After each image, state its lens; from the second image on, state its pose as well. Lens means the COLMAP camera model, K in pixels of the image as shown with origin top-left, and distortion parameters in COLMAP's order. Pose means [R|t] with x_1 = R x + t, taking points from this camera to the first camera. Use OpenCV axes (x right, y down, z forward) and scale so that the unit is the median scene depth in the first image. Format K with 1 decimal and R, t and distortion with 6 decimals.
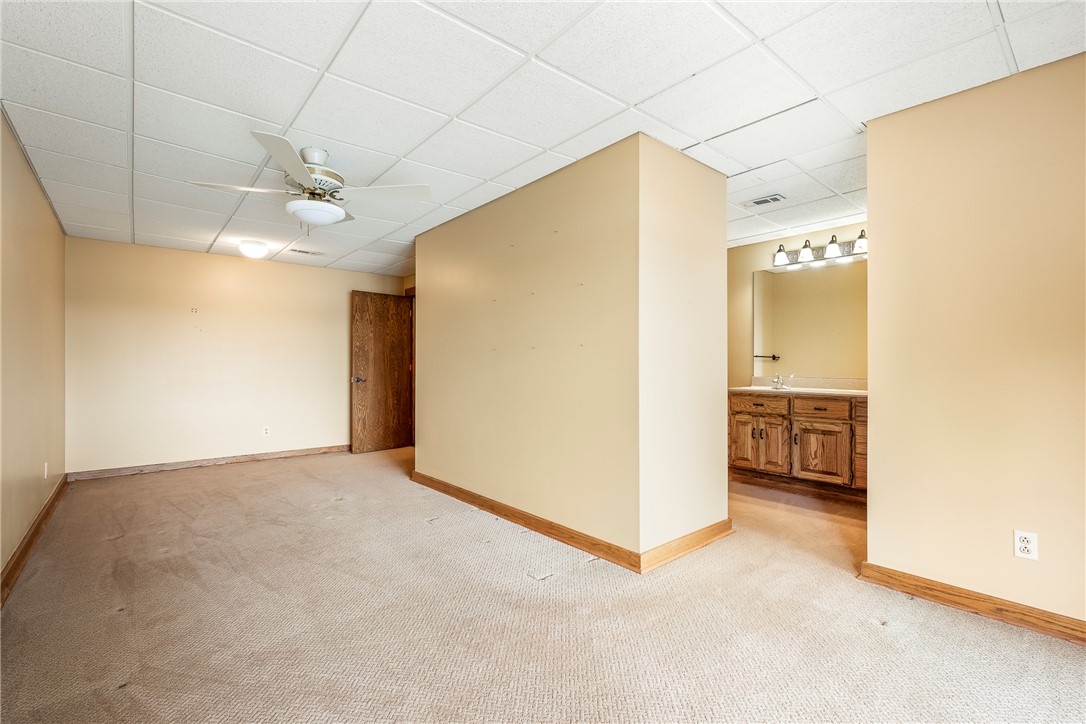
lens RADIAL K [[484.3, 0, 543.0], [0, 484.3, 362.0], [0, 0, 1]] dist [0.002388, 0.000342]
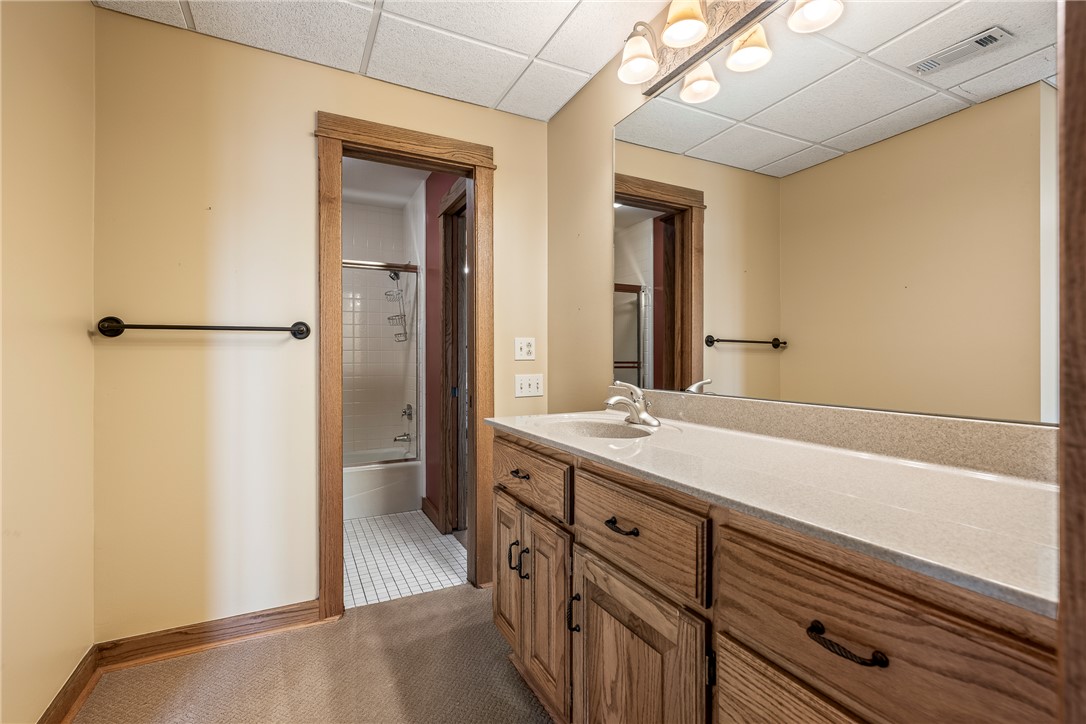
lens RADIAL K [[484.3, 0, 543.0], [0, 484.3, 362.0], [0, 0, 1]] dist [0.002388, 0.000342]
pose [[0.973930, -0.001793, -0.226842, 0.559351], [0.004100, 0.999945, 0.009701, 0.006933], [0.226812, -0.010379, 0.973883, 0.703802]]
